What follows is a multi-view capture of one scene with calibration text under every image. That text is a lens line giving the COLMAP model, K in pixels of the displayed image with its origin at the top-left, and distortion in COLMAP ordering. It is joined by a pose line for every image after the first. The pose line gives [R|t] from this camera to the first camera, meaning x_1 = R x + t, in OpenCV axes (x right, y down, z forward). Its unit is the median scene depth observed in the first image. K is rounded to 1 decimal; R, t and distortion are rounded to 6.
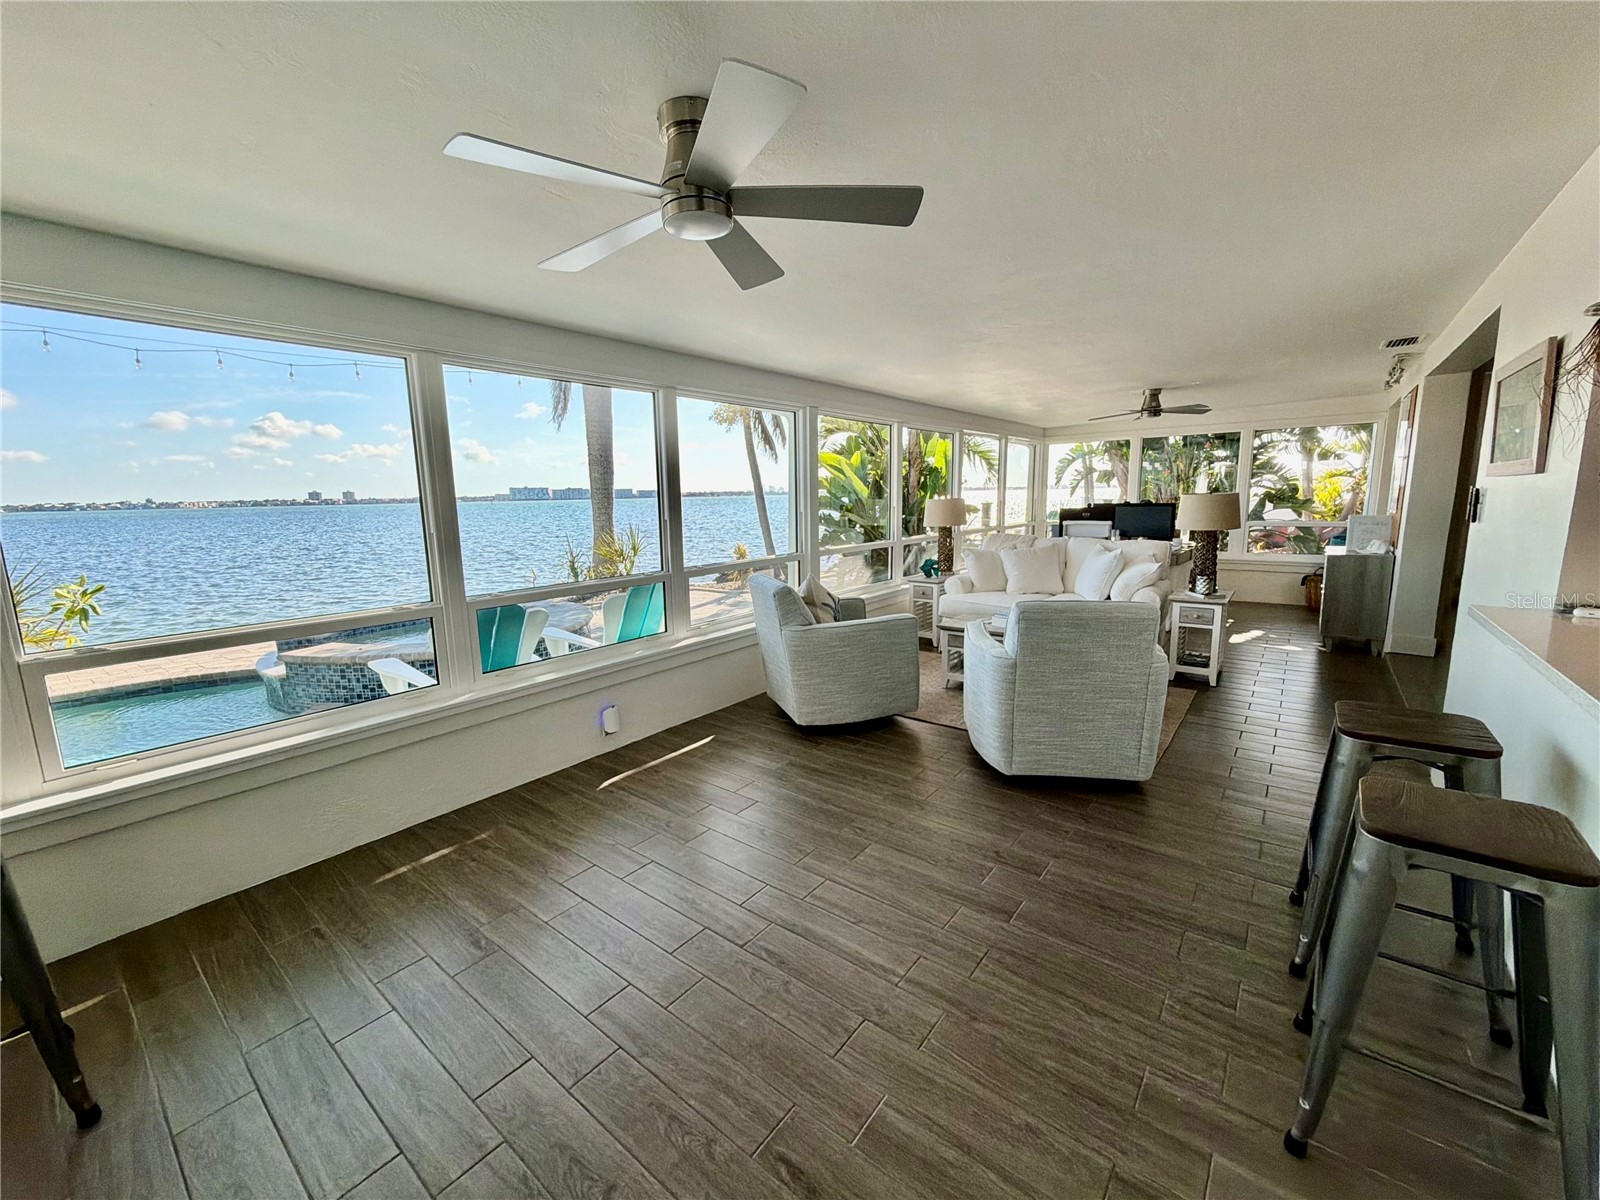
lens RADIAL K [[638.1, 0, 796.5], [0, 638.1, 598.7], [0, 0, 1]] dist [-0.000543, -0.000153]
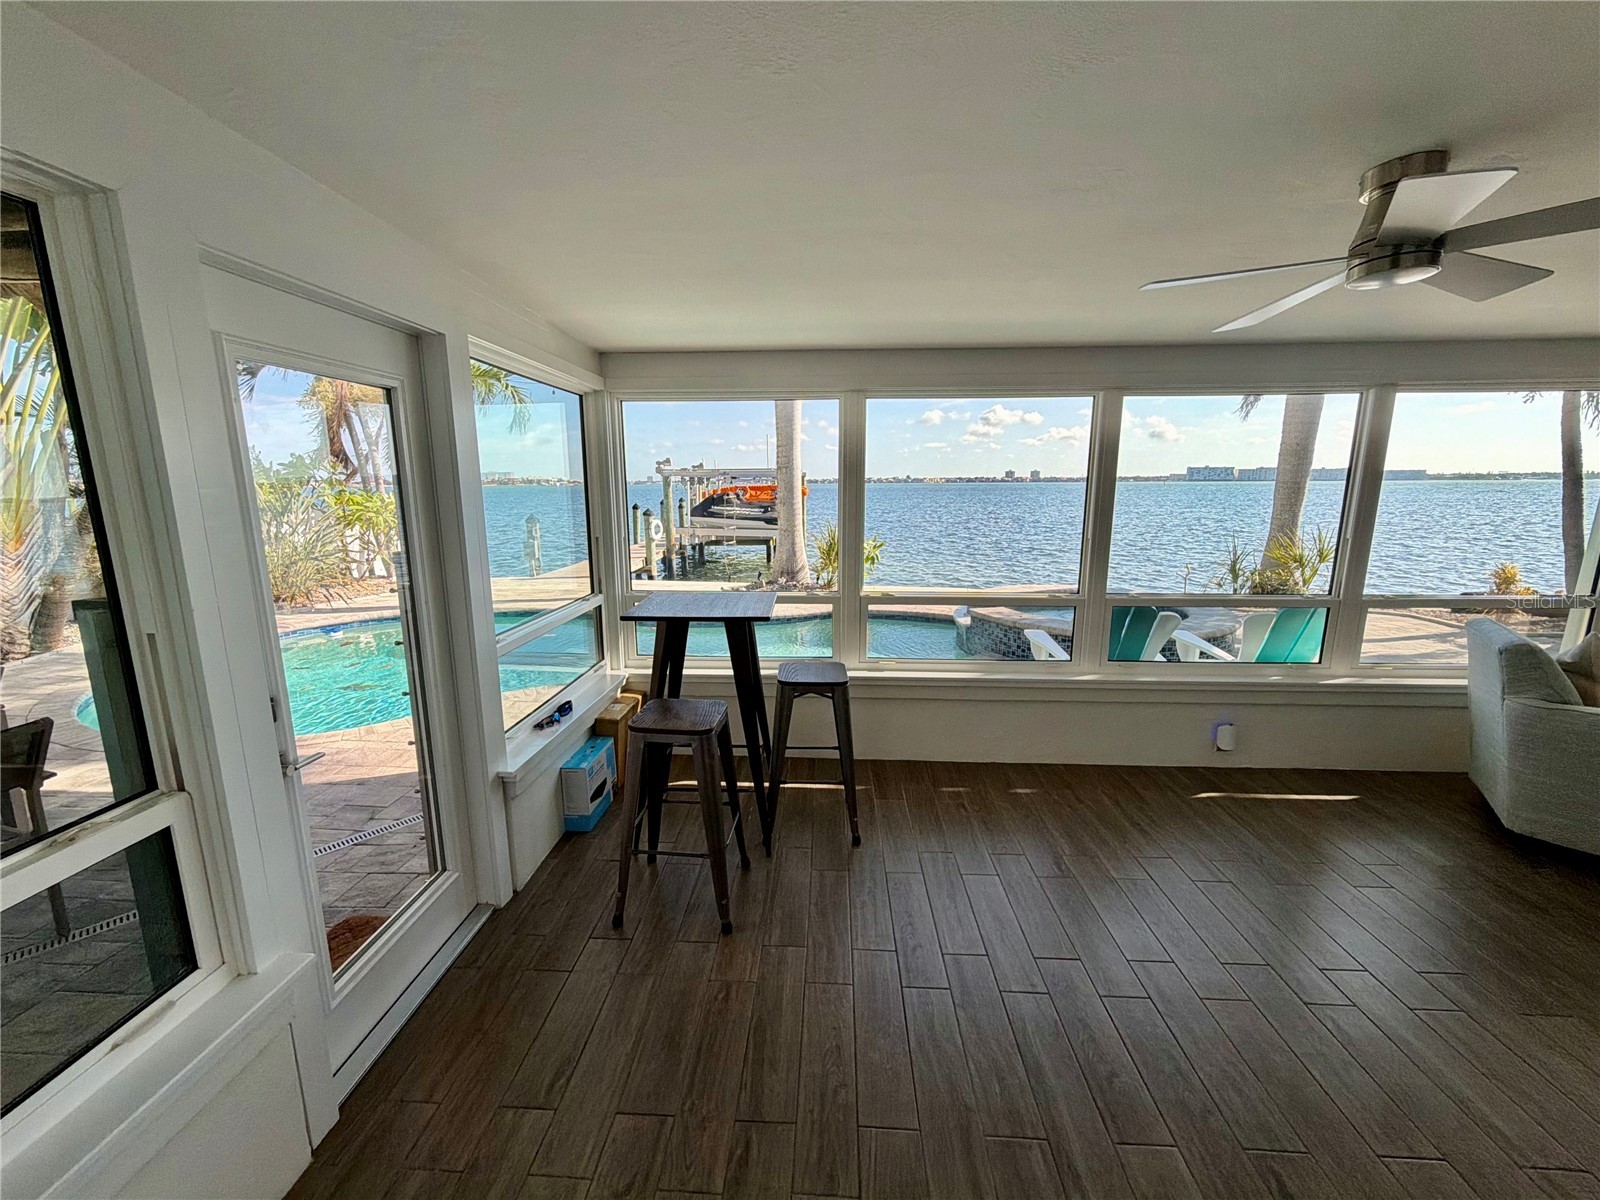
lens RADIAL K [[638.1, 0, 796.9], [0, 638.1, 603.4], [0, 0, 1]] dist [-0.000543, -0.000153]
pose [[0.576177, 0.169859, -0.799480, 0.072614], [-0.139183, 0.984270, 0.108812, -0.025833], [0.805387, 0.048580, 0.590756, -0.115368]]
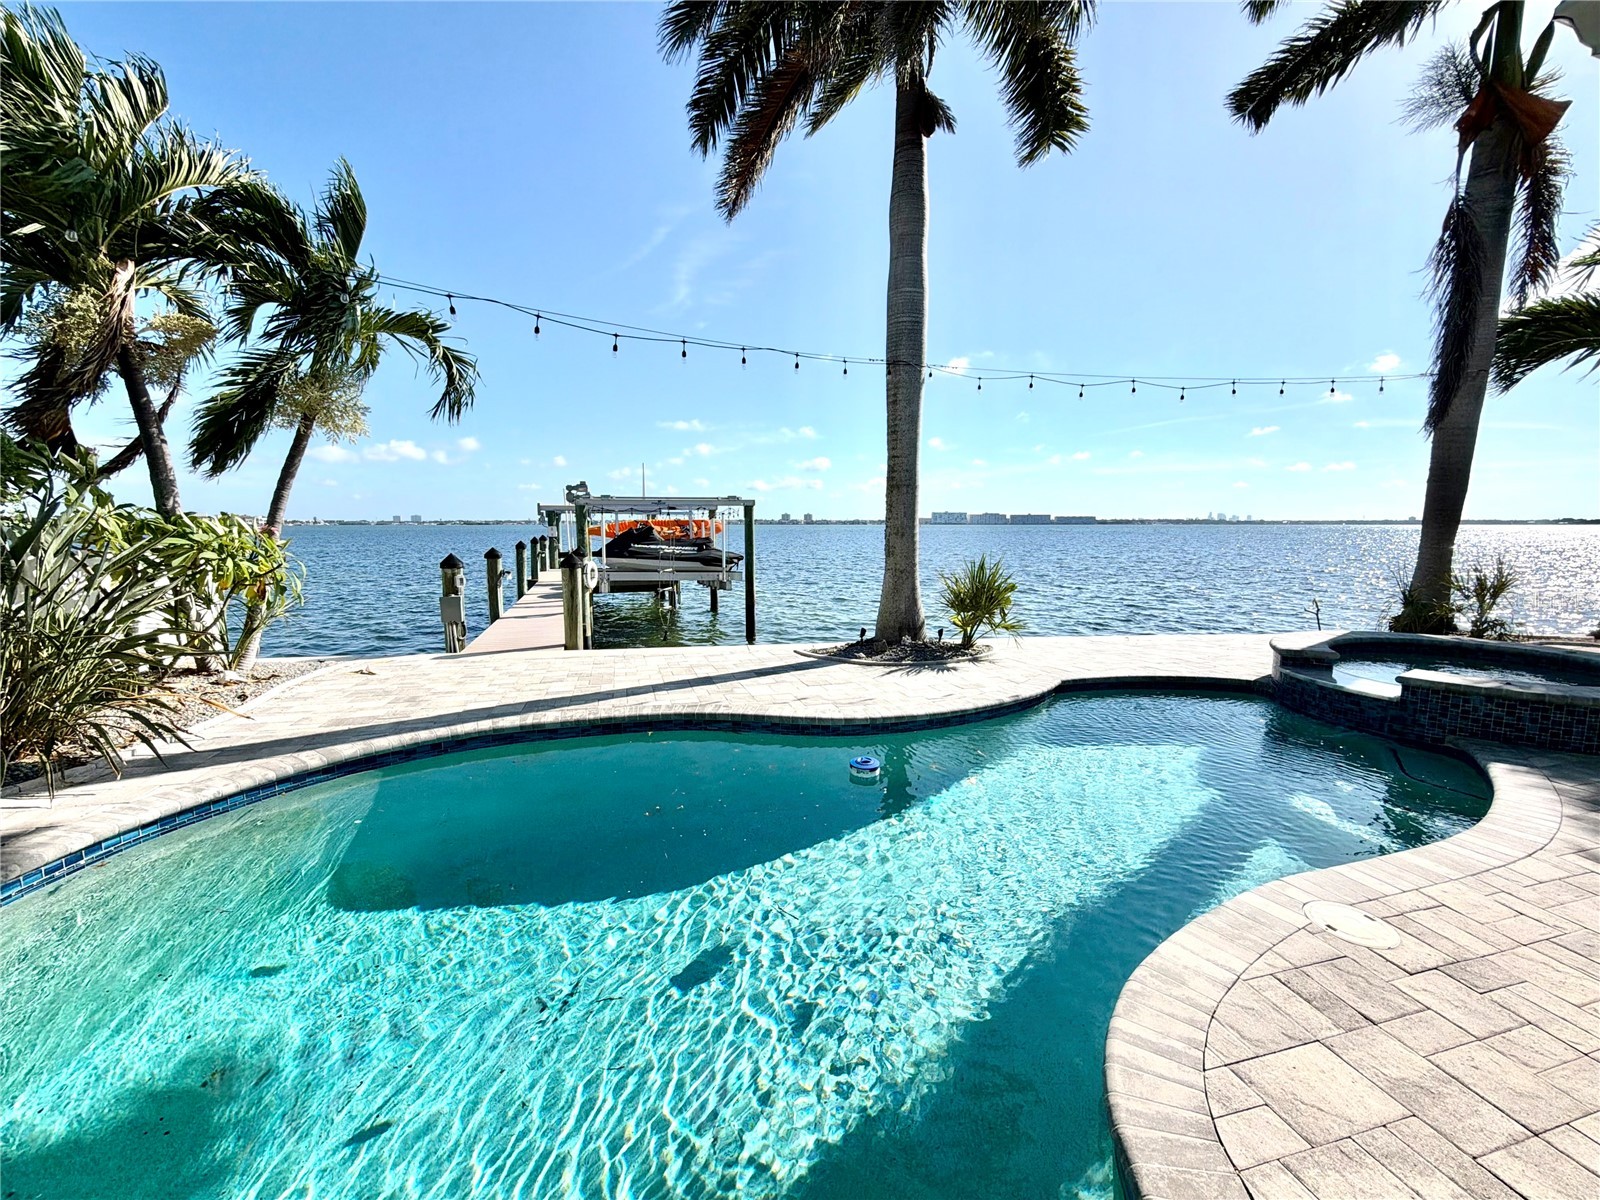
lens RADIAL K [[638.1, 0, 798.9], [0, 638.1, 596.3], [0, 0, 1]] dist [-0.000543, -0.000153]
pose [[0.812968, 0.087043, -0.575765, -1.234848], [-0.111526, 0.993735, -0.007242, 0.094589], [0.571528, 0.070100, 0.817583, -0.357948]]
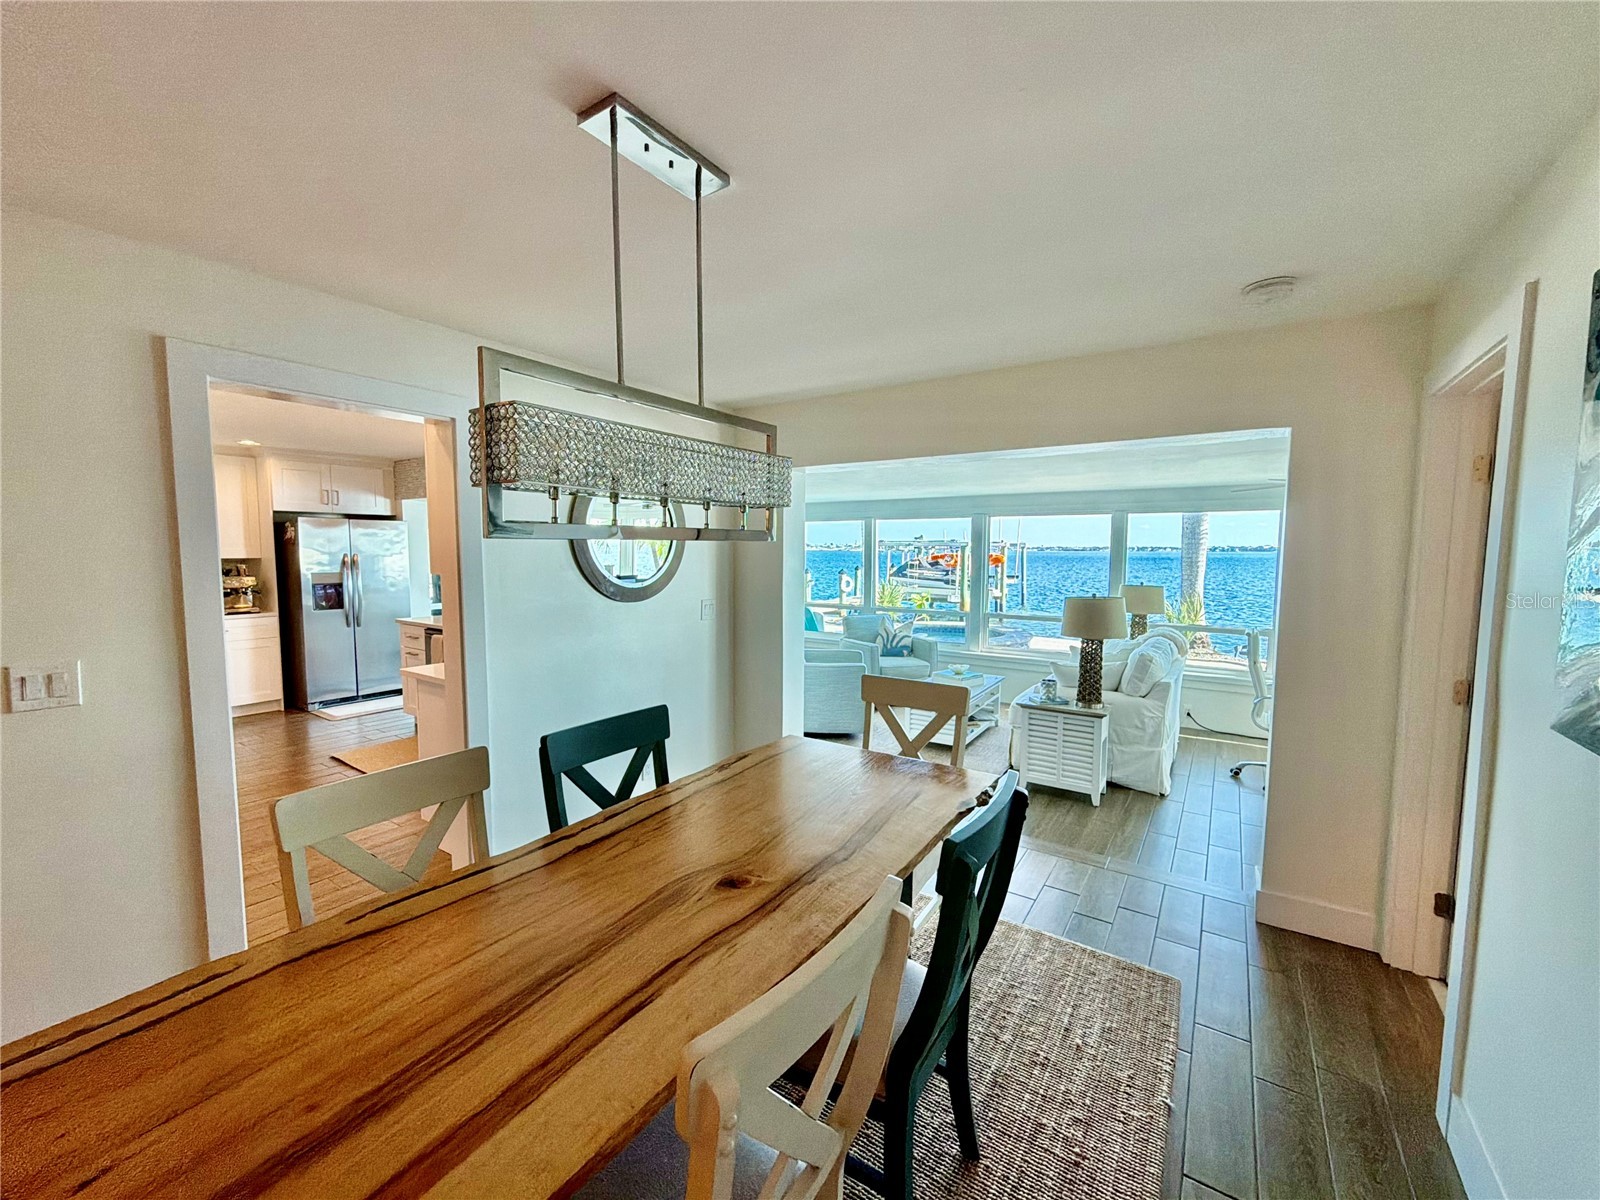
lens RADIAL K [[638.1, 0, 796.4], [0, 638.1, 599.6], [0, 0, 1]] dist [-0.000543, -0.000153]
pose [[0.076722, 0.100626, -0.991962, 1.799684], [-0.167019, 0.982133, 0.086711, -0.203168], [0.982964, 0.159024, 0.092158, 0.606747]]
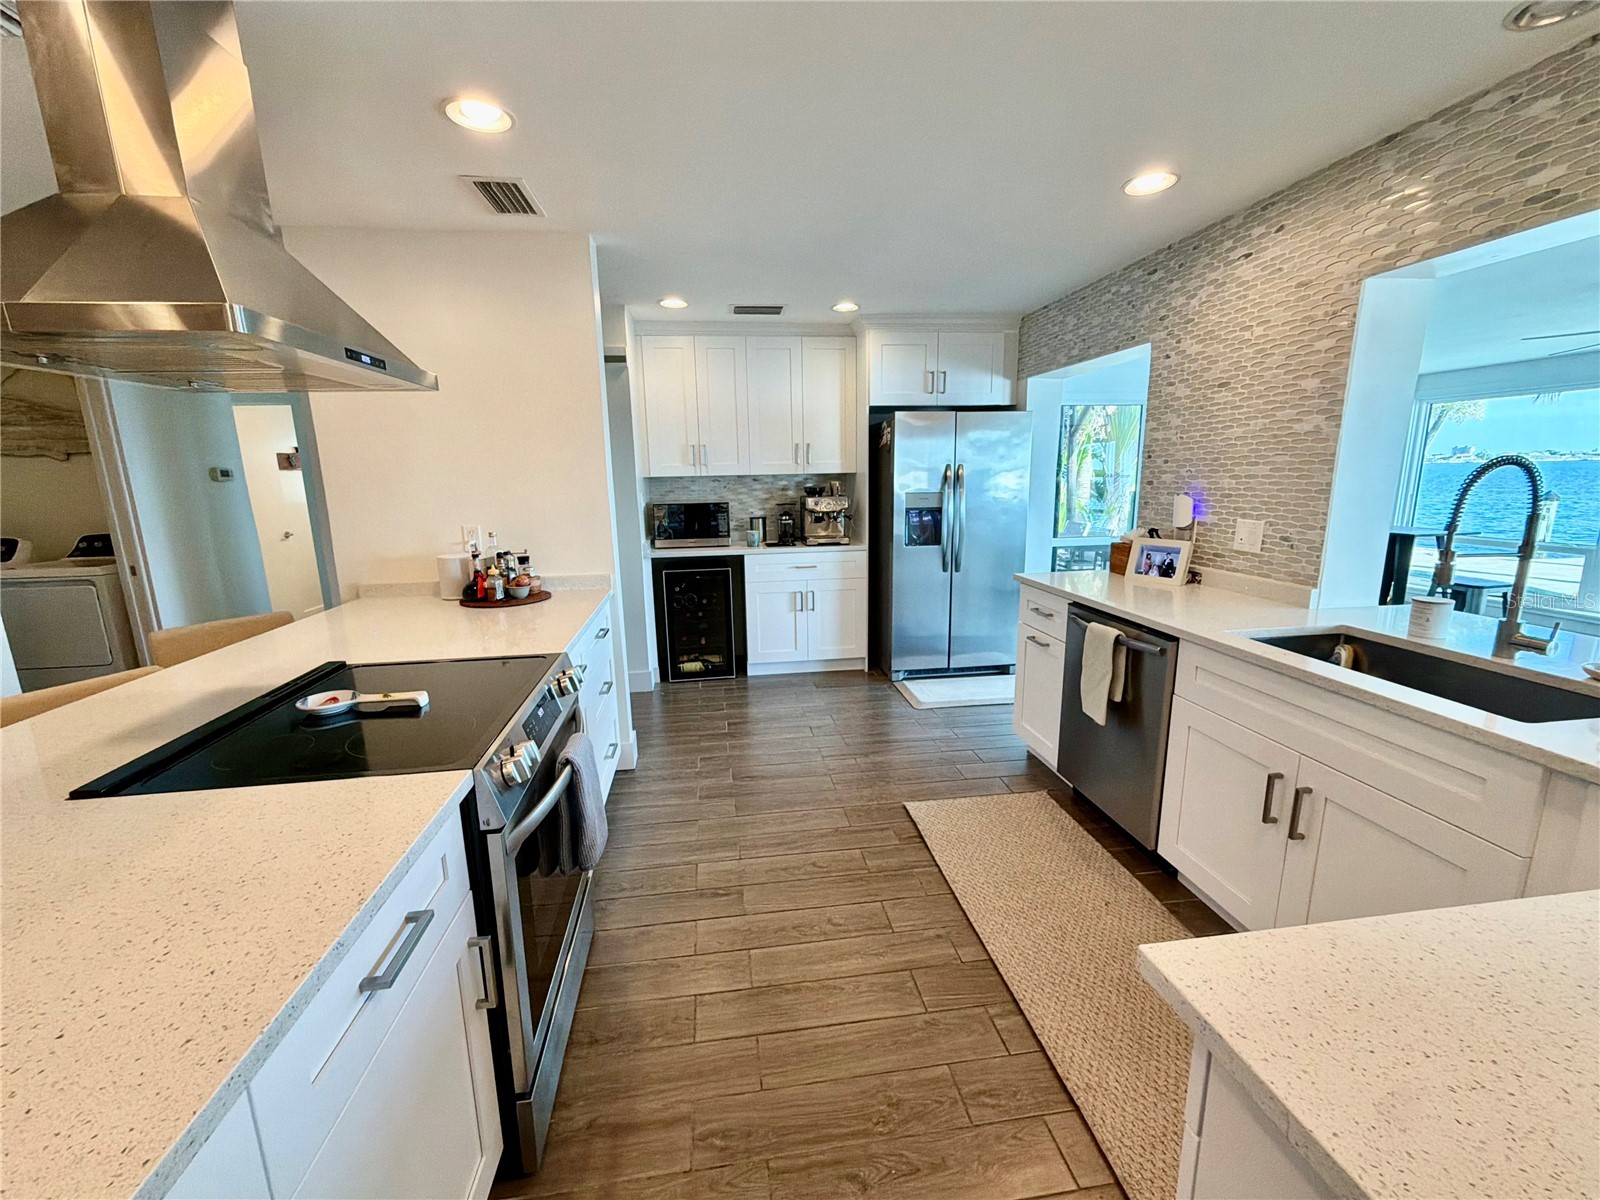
lens RADIAL K [[638.1, 0, 793.9], [0, 638.1, 598.4], [0, 0, 1]] dist [-0.000543, -0.000153]
pose [[-0.692334, 0.174248, -0.700223, 1.127194], [-0.081508, 0.945309, 0.315827, -0.098751], [0.716959, 0.275731, -0.640267, 0.211886]]
